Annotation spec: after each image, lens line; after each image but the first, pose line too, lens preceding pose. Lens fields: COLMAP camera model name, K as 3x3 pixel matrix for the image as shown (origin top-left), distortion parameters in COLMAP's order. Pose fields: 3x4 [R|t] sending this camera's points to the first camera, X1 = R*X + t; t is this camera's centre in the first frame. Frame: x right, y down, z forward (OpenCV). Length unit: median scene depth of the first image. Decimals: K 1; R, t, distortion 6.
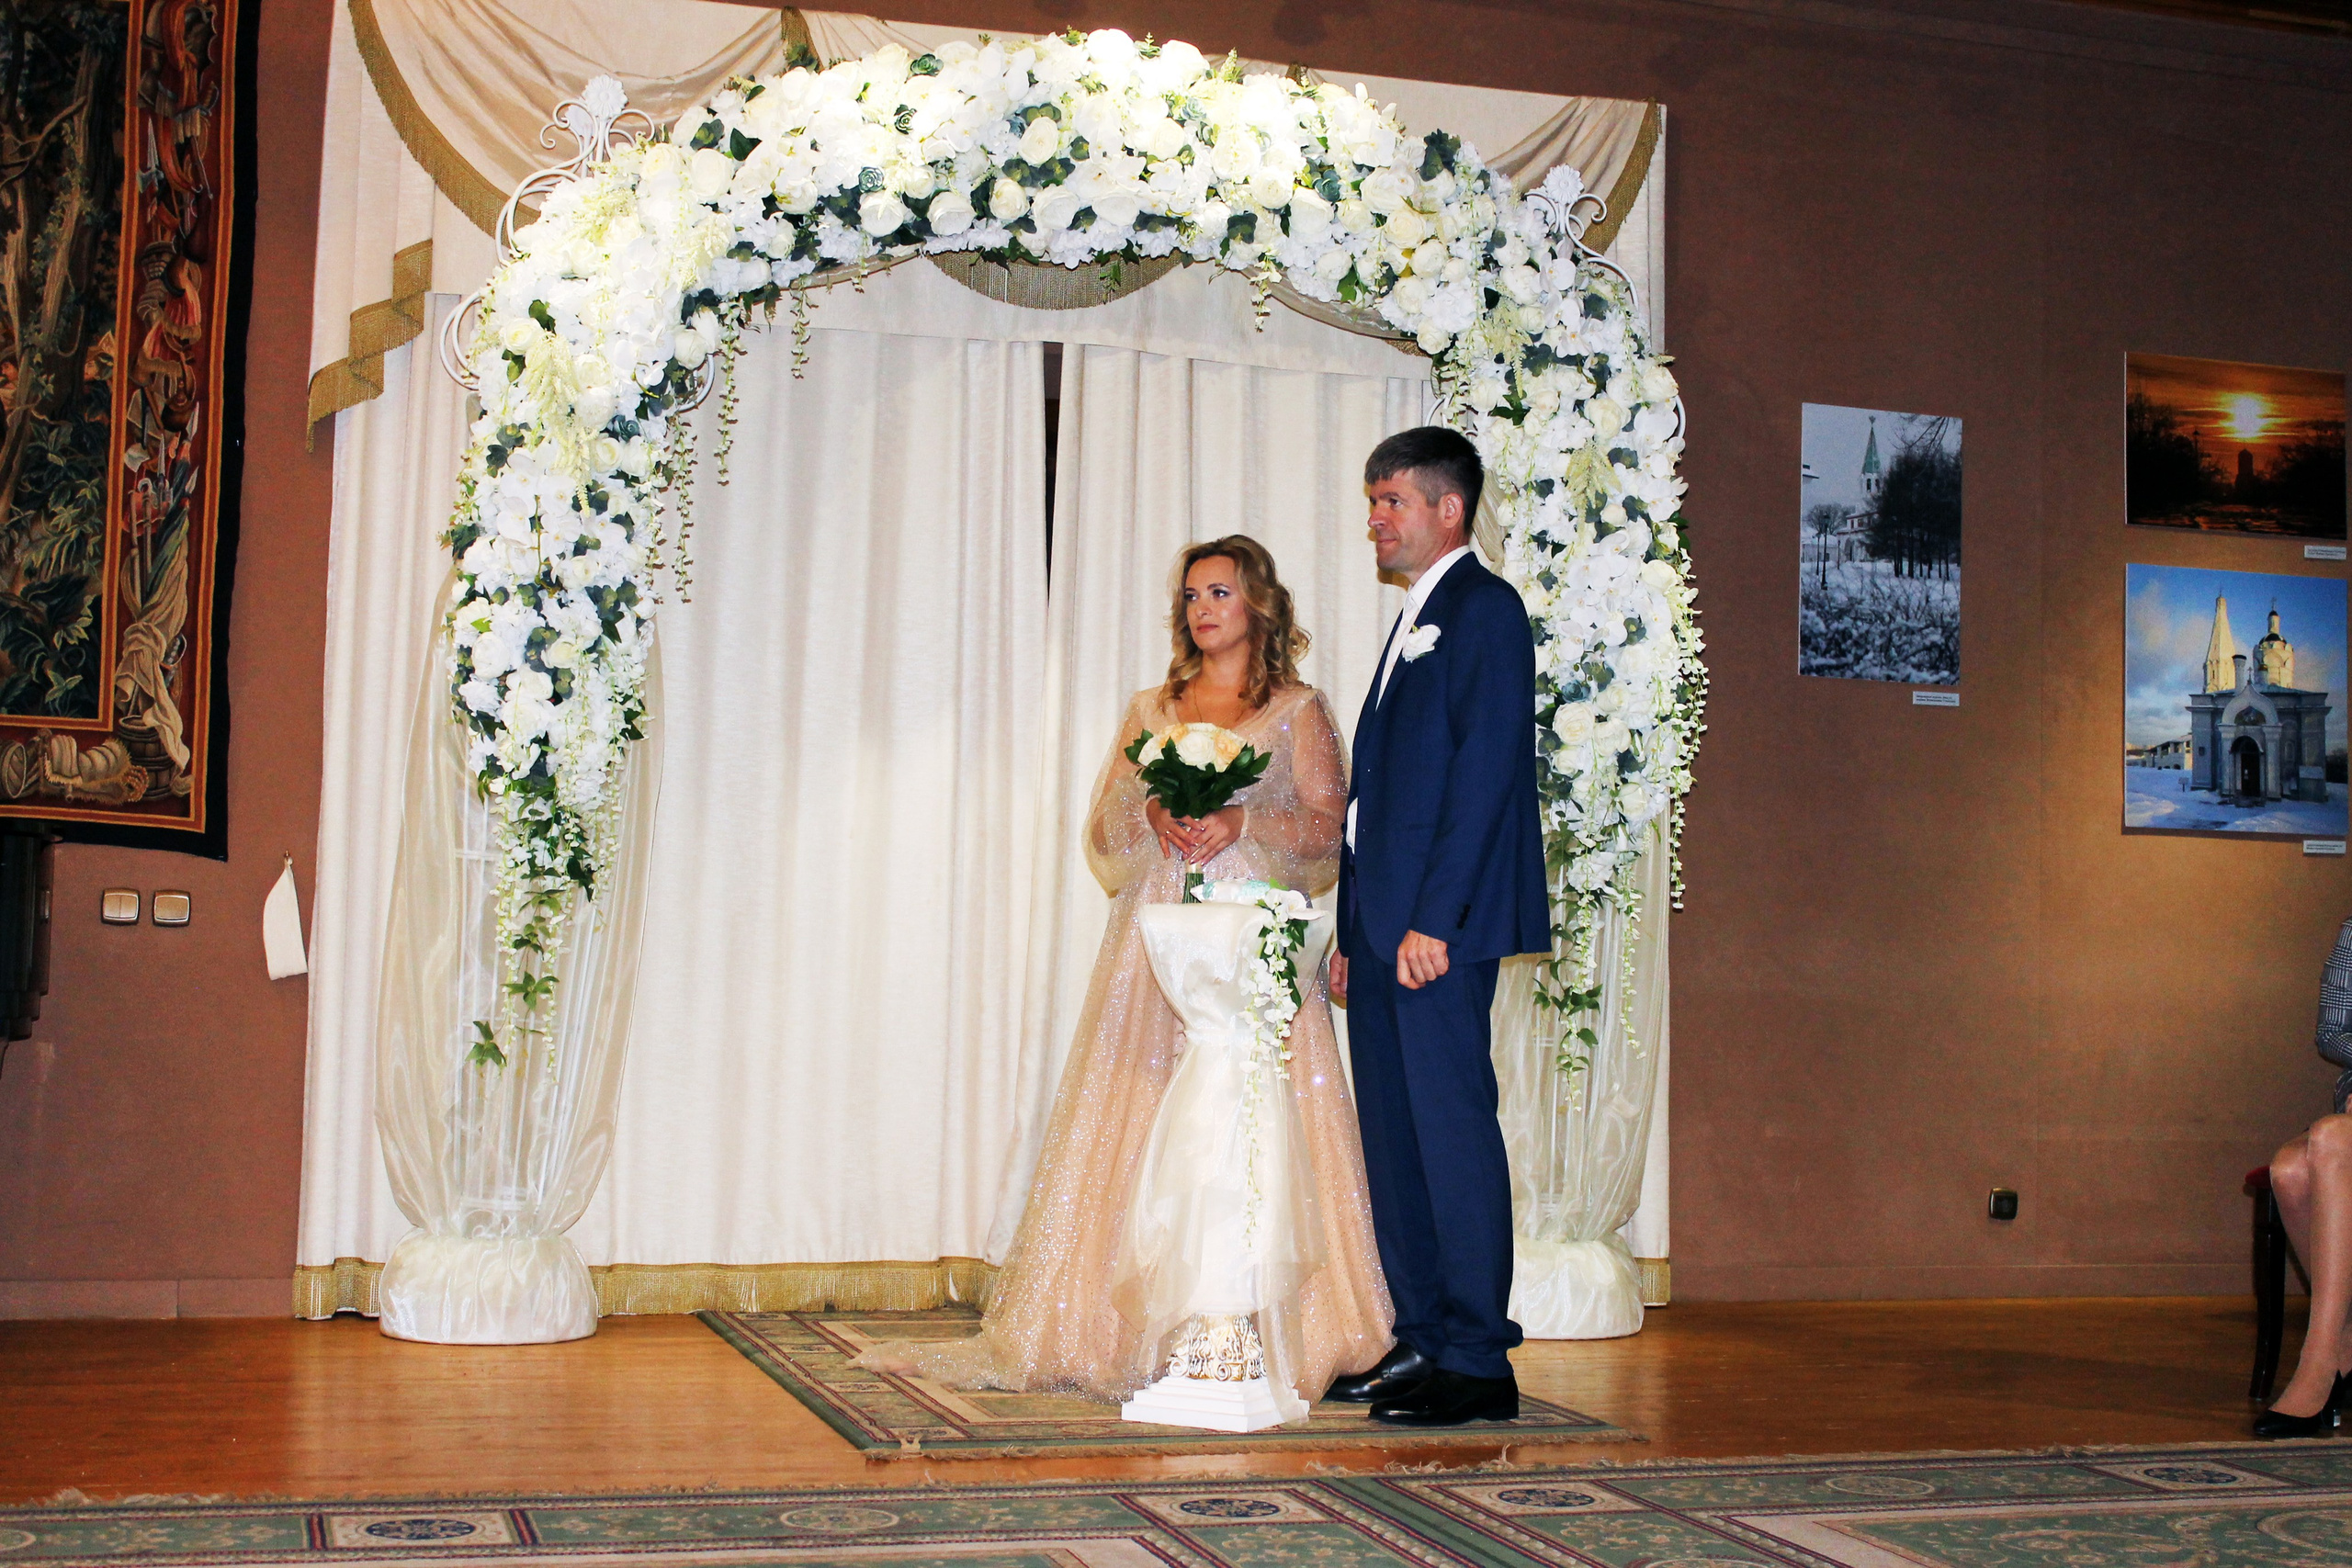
lens RADIAL K [[3022.9, 0, 1192.6], [0, 3022.9, 798.1], [0, 0, 1]] dist [-0.042871, 0.000000]
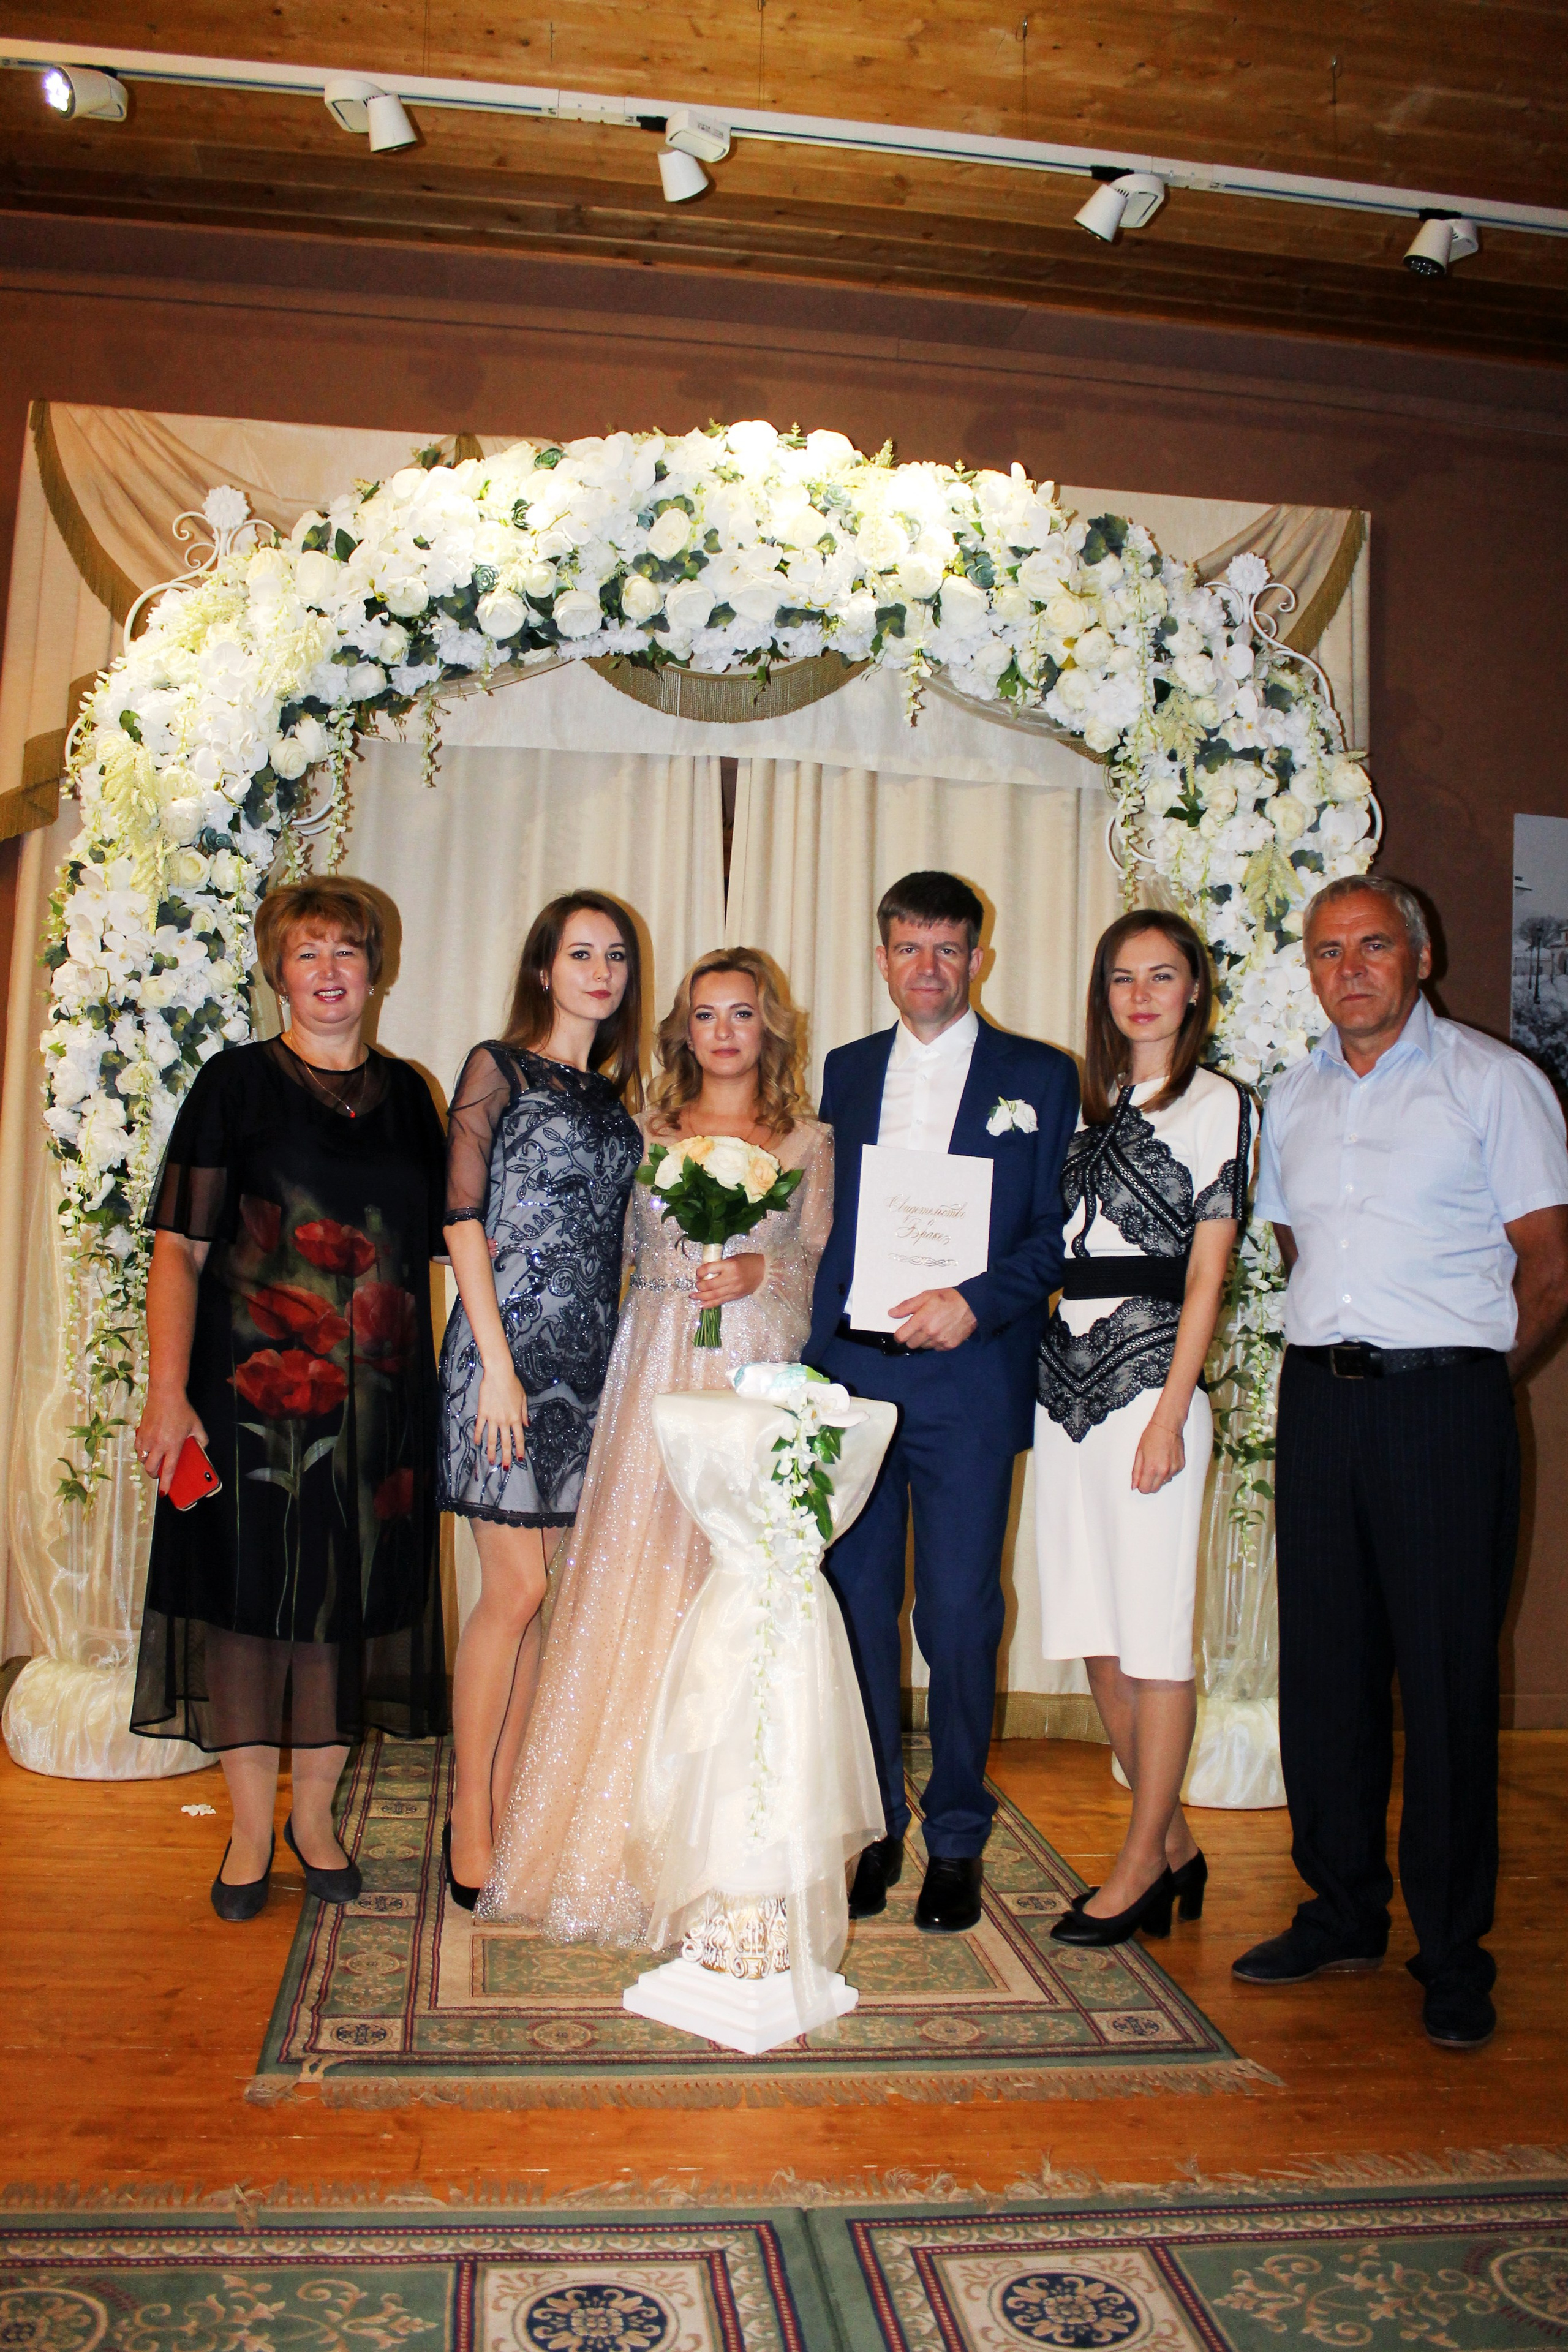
lens RADIAL K [[1993.1, 0, 765.5], [0, 1993.1, 1158.5], [0, 0, 1]] dist [-0.155666, 0.140453]
pose [[0.984452, 0.009200, -0.175411, 0.086573], [-0.007198, 0.999902, 0.012044, -0.028830], [0.175505, -0.010594, 0.984422, 0.386608]]
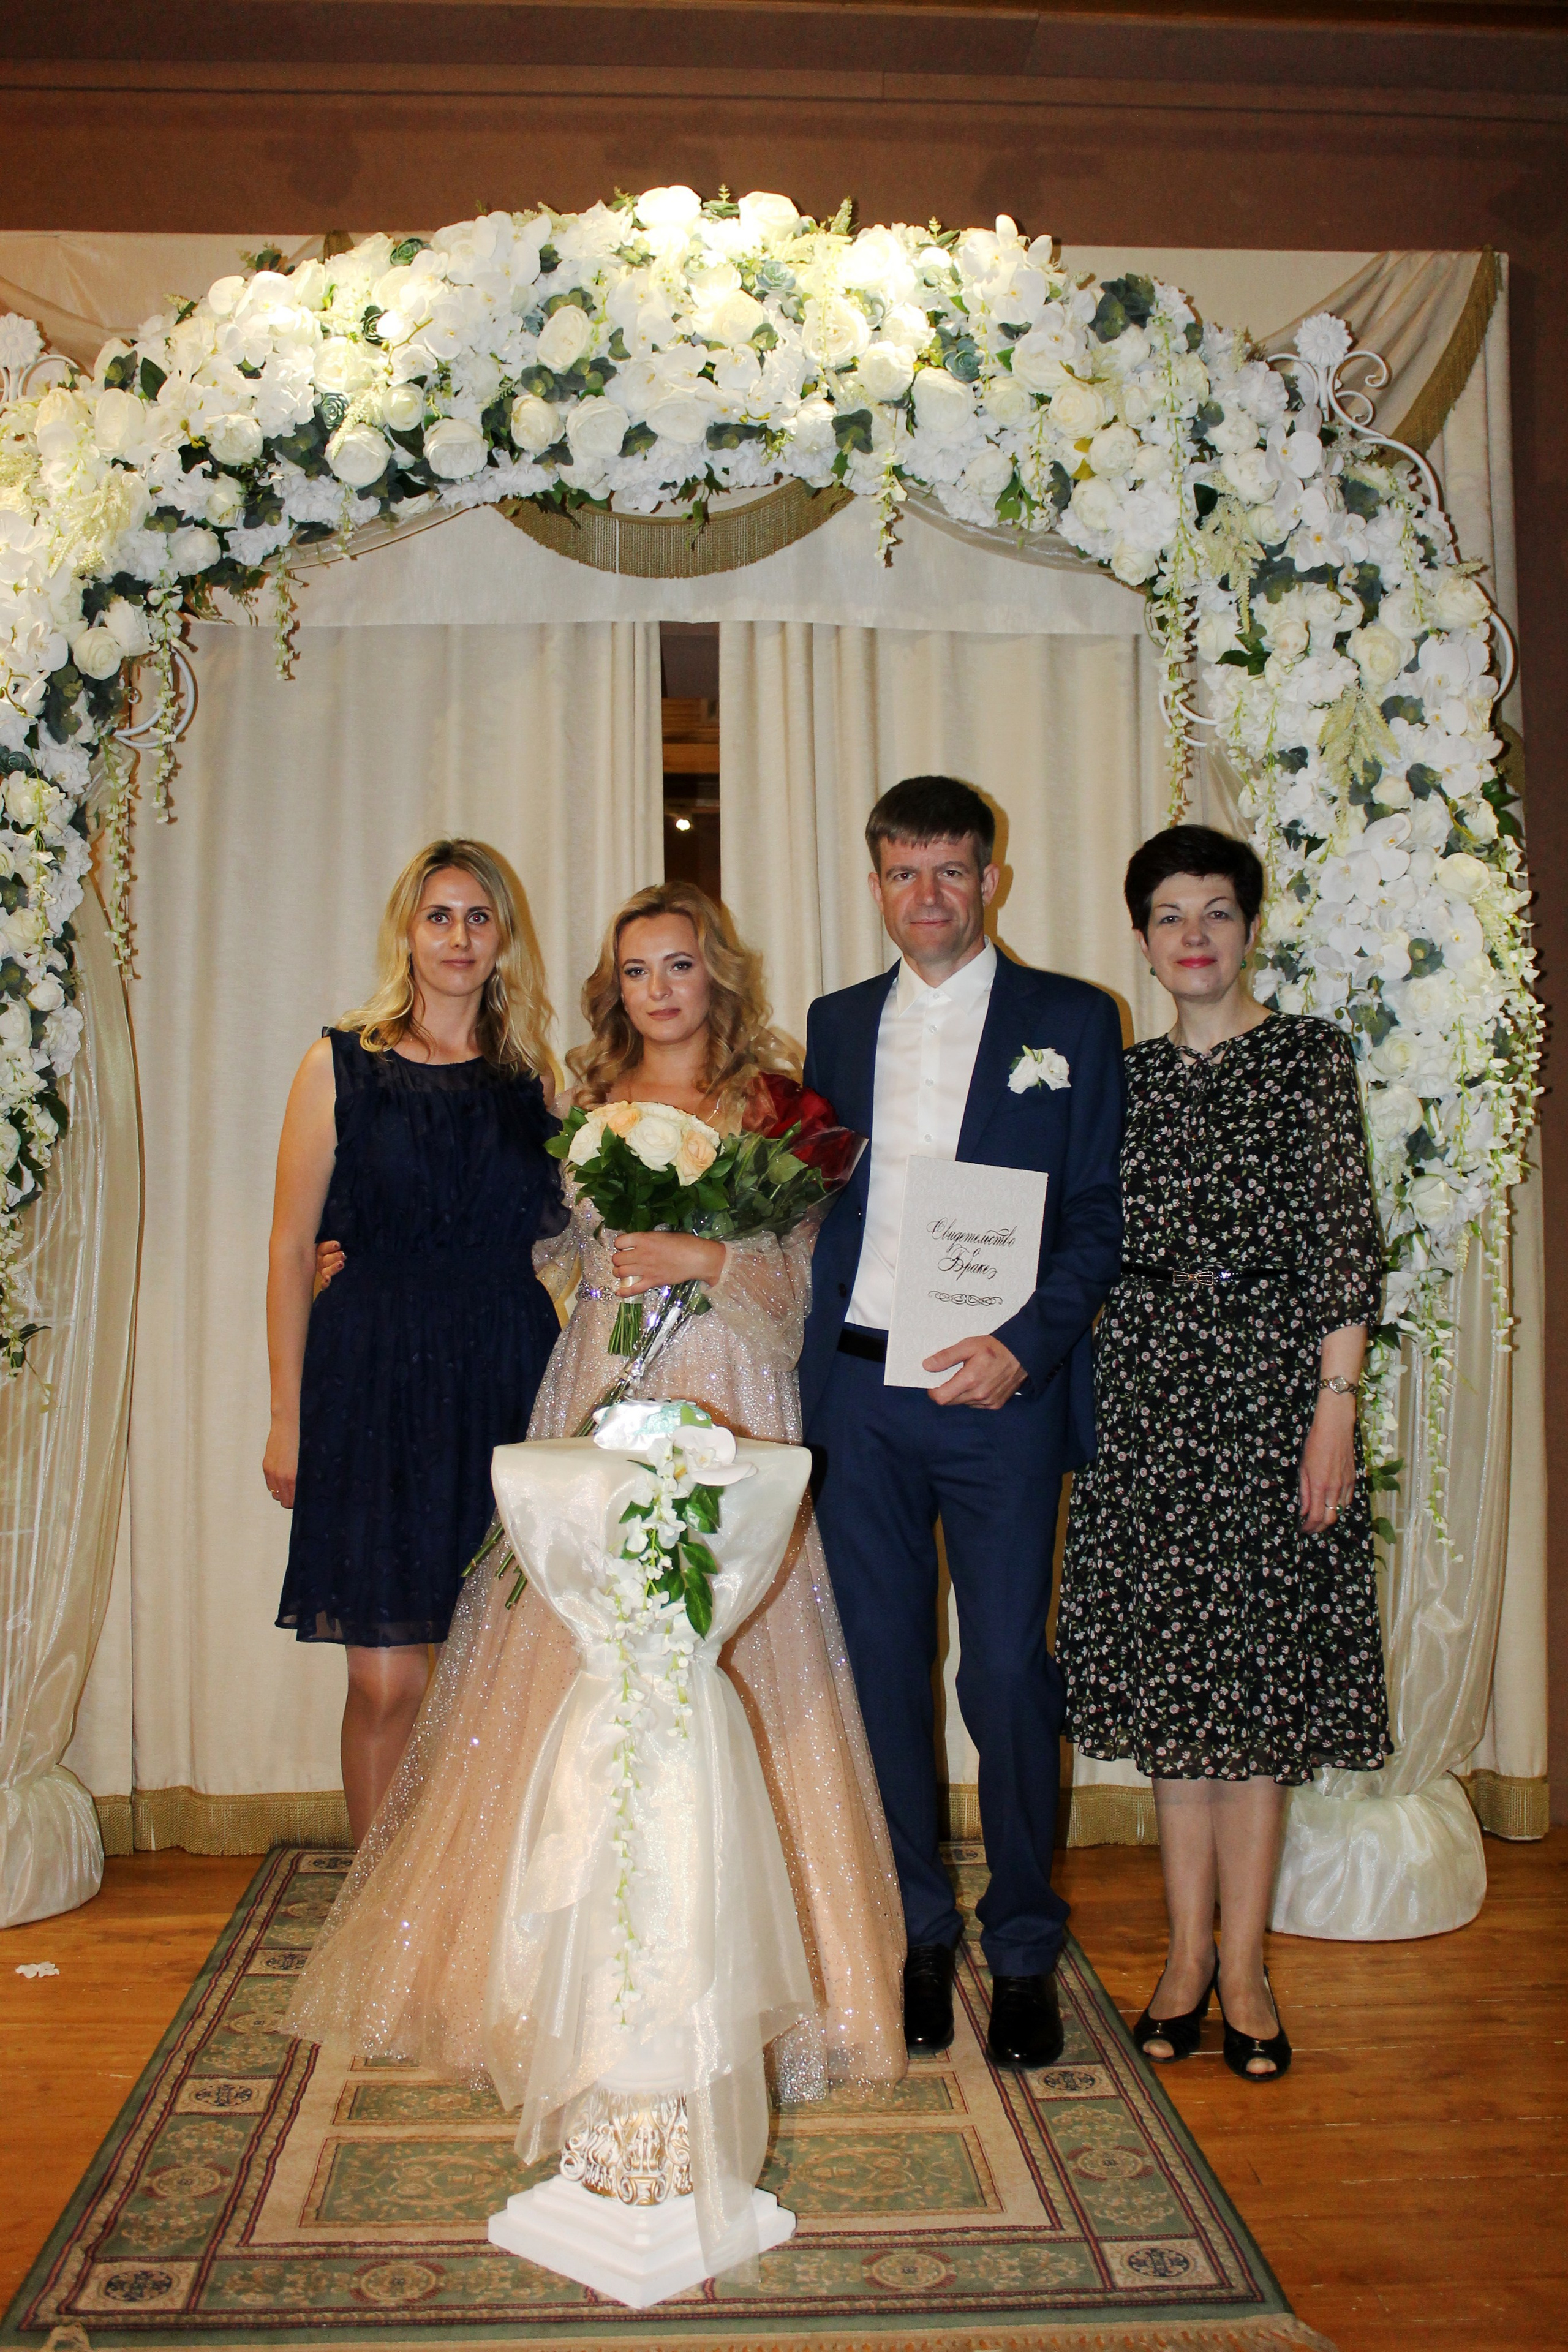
lens RADIAL K [[2351.6, 0, 789.2], [0, 2351.6, 1150.4], [0, 0, 1]] dist [-0.081589, 0.000000]
pose [[0.969187, -0.028744, -0.244642, 0.134057], [0.036675, 0.998937, 0.027925, -0.031204], [0.243579, -0.036037, 0.969211, 0.439431]]
